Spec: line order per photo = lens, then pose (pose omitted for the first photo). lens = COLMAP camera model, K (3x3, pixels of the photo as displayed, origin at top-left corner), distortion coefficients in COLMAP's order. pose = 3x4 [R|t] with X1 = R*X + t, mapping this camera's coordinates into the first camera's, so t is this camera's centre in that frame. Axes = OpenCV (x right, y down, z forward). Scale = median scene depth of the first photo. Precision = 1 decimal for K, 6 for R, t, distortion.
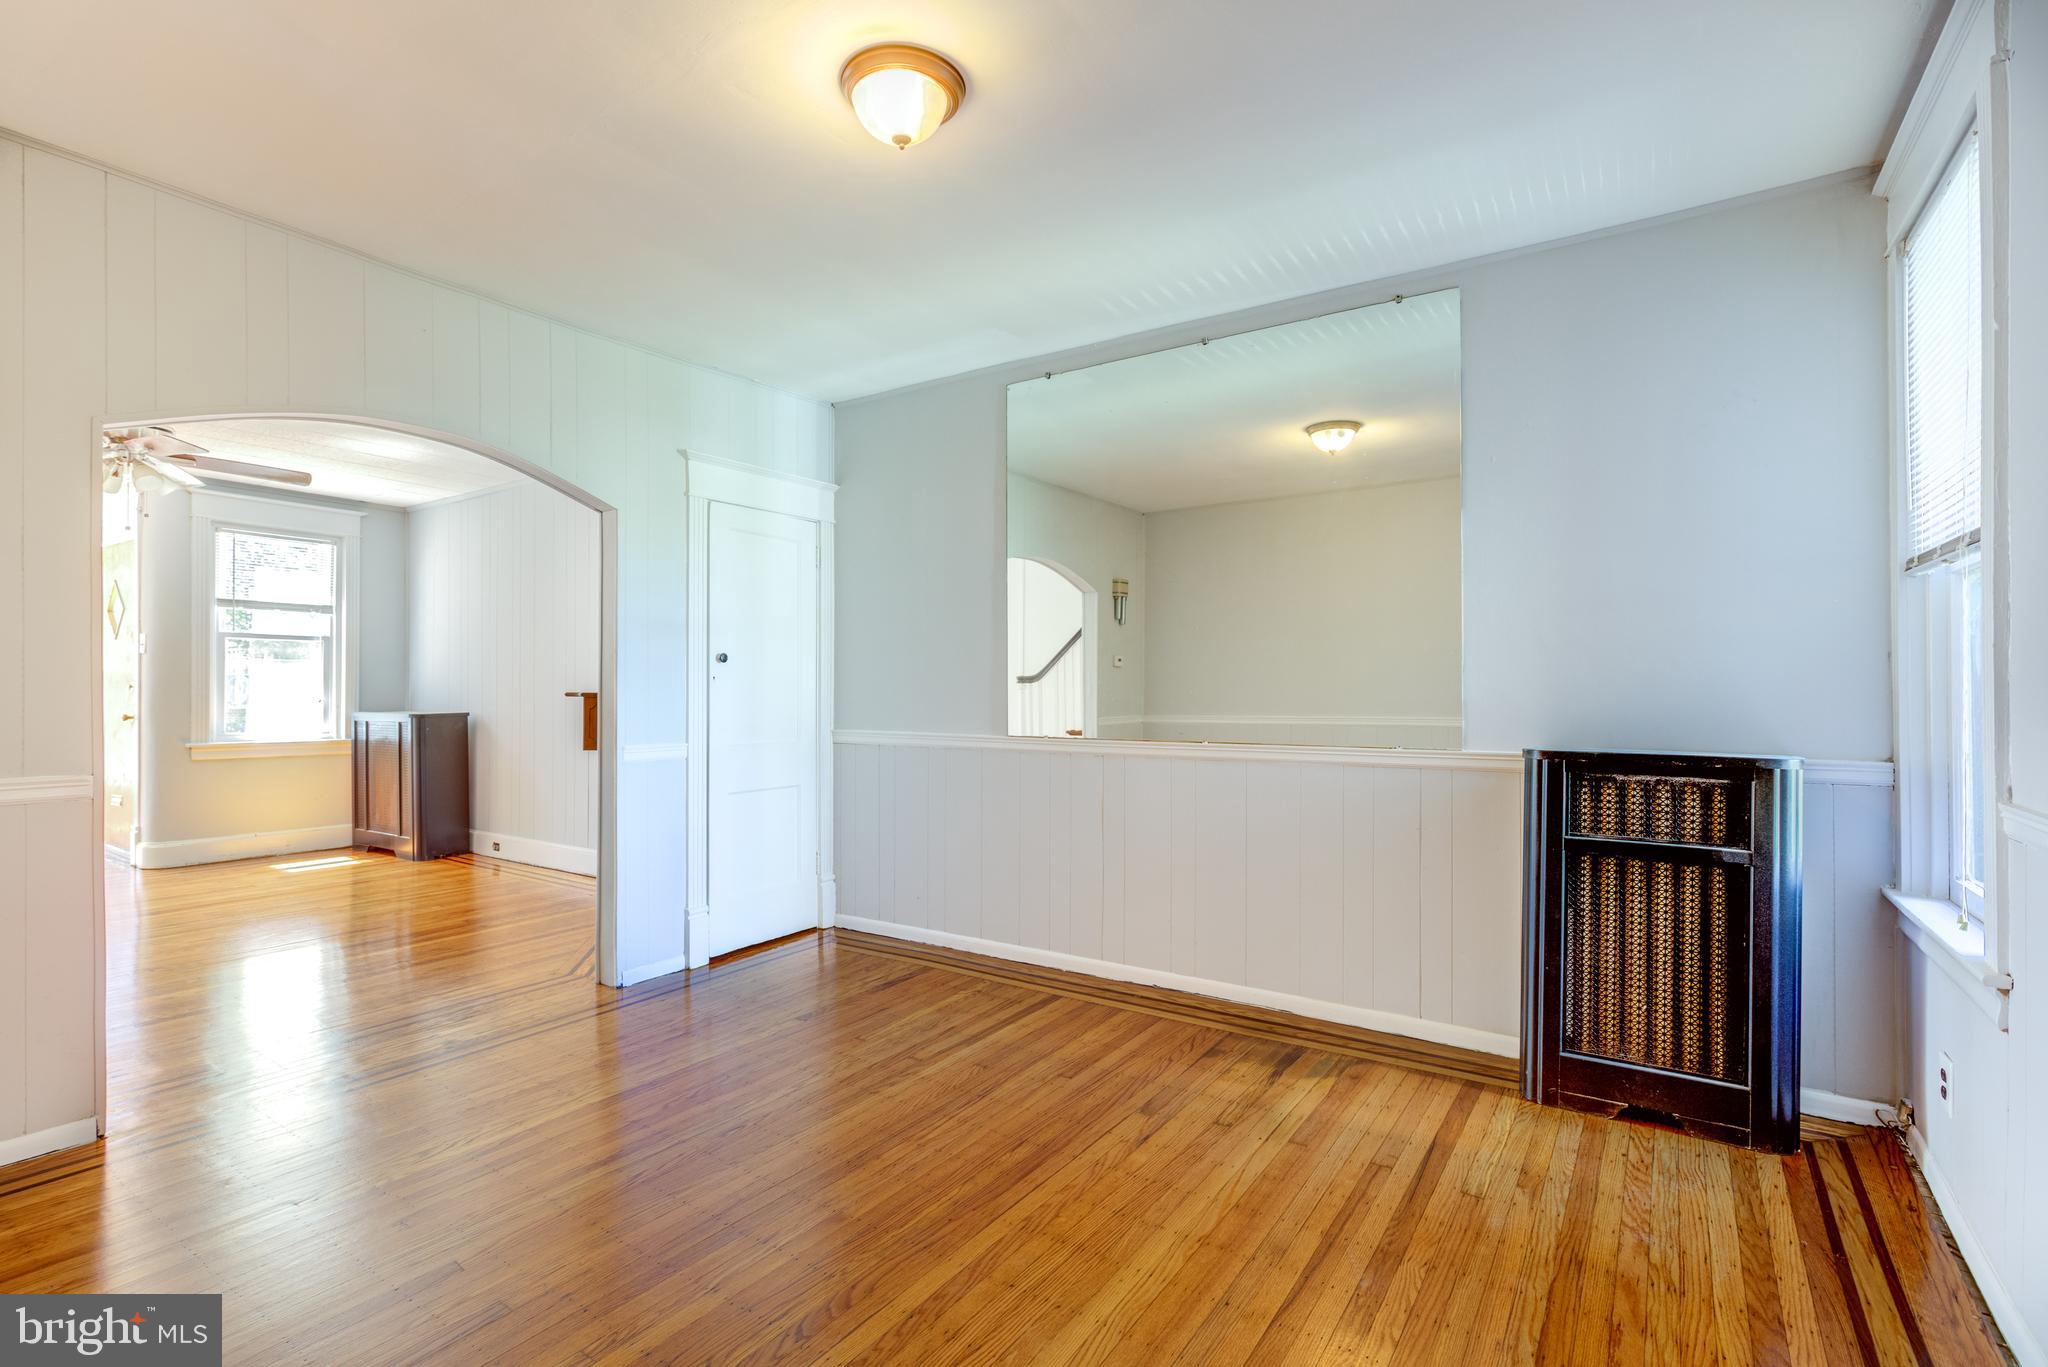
lens RADIAL K [[934.4, 0, 1020.3], [0, 934.4, 691.3], [0, 0, 1]] dist [-0.012919, 0.005022]
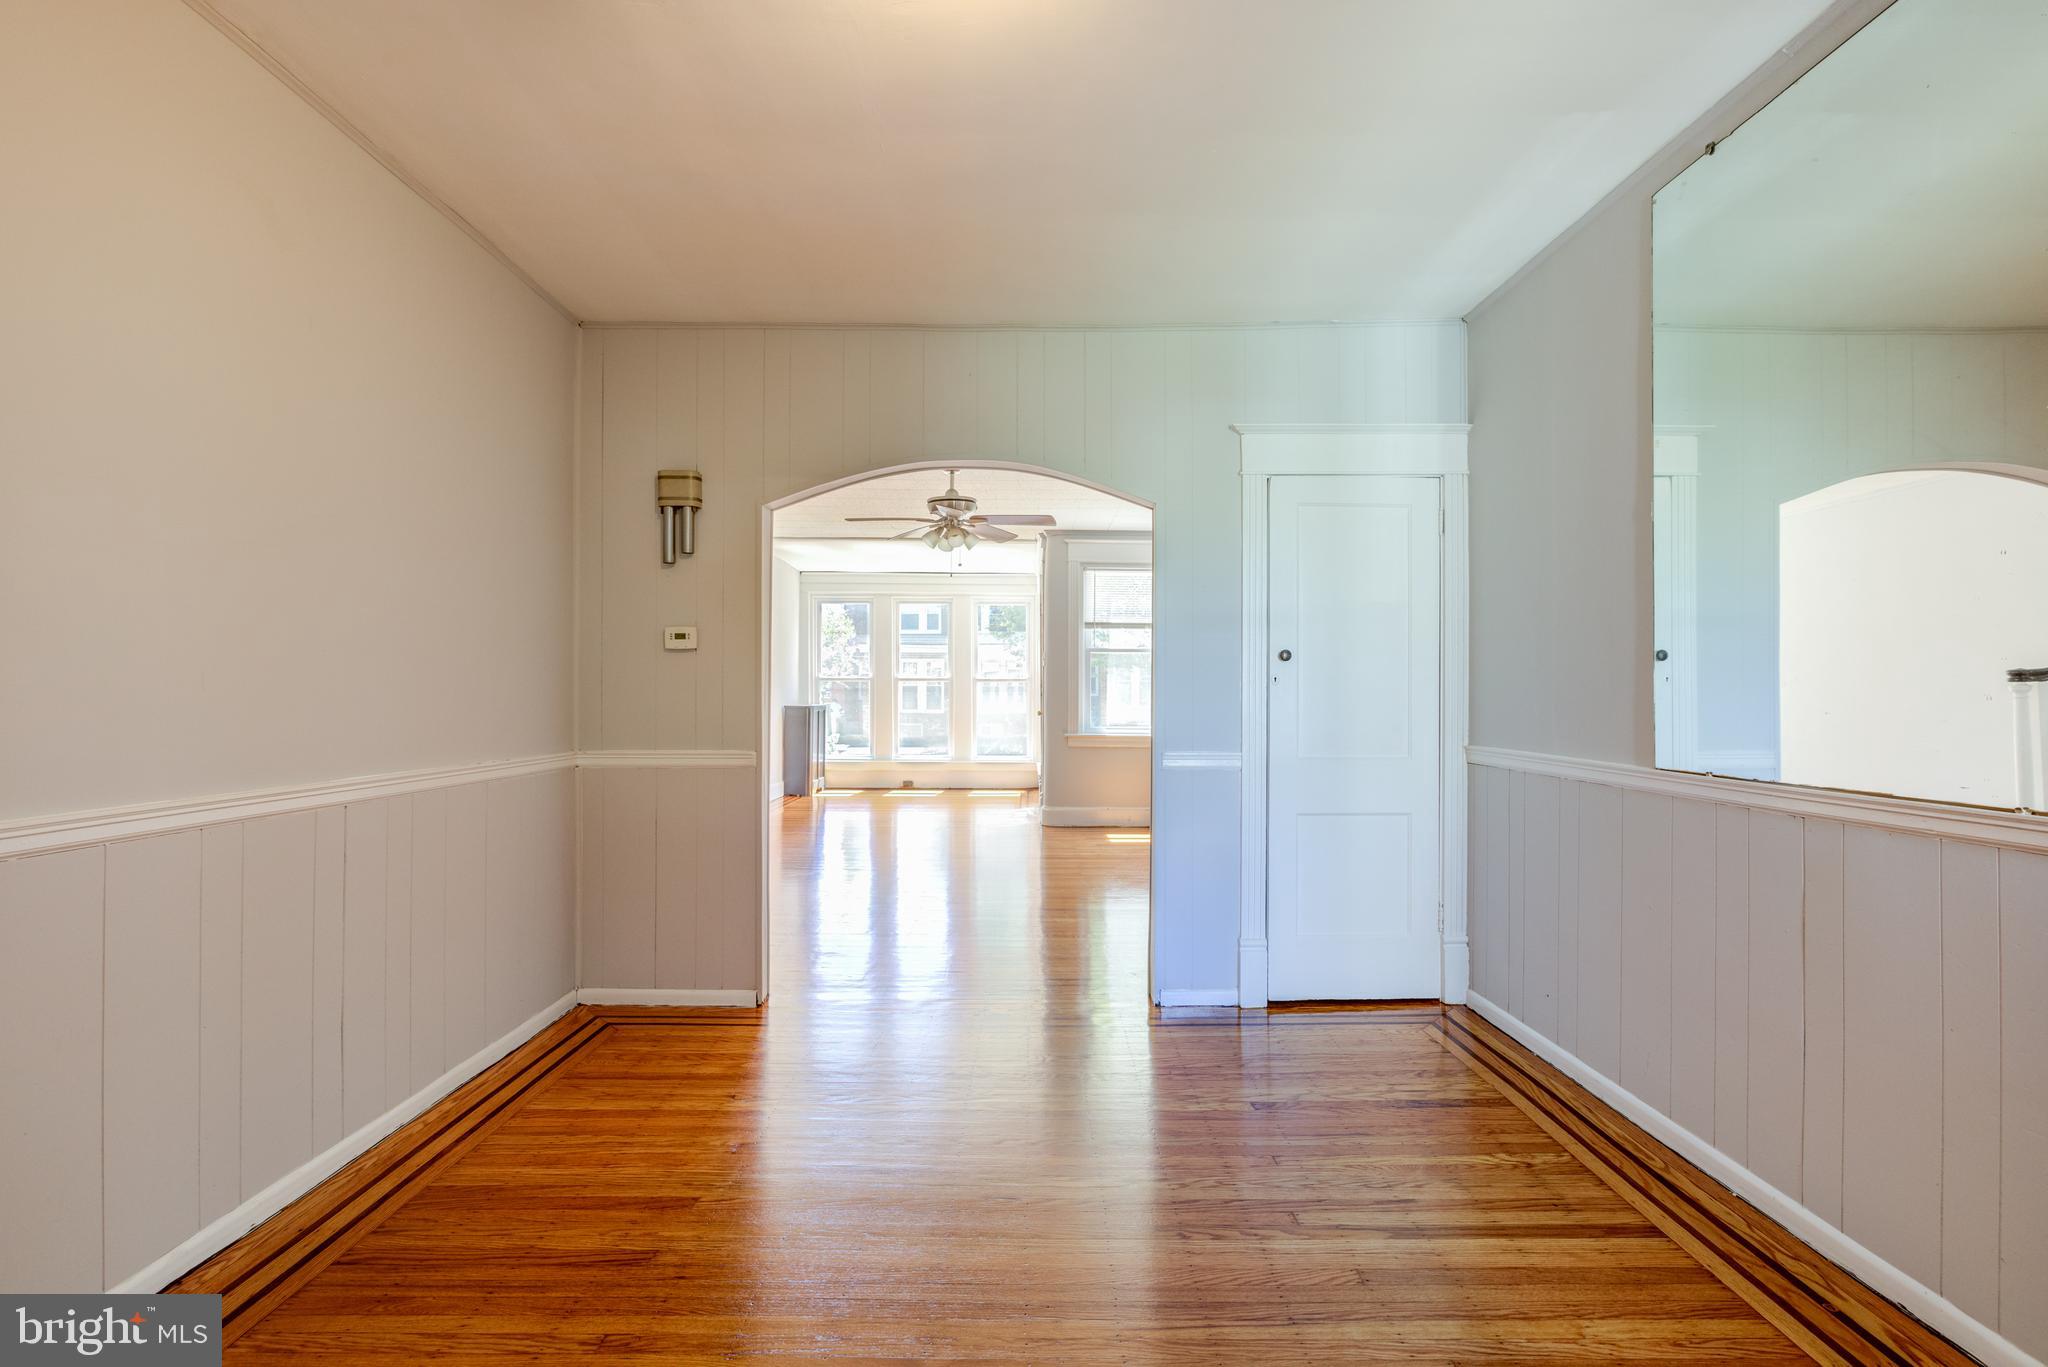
lens RADIAL K [[934.4, 0, 1033.8], [0, 934.4, 687.2], [0, 0, 1]] dist [-0.012919, 0.005022]
pose [[0.560223, -0.005485, -0.828323, 0.233635], [-0.001513, 0.999970, -0.007645, 0.000297], [0.828340, 0.005536, 0.560198, 0.288965]]
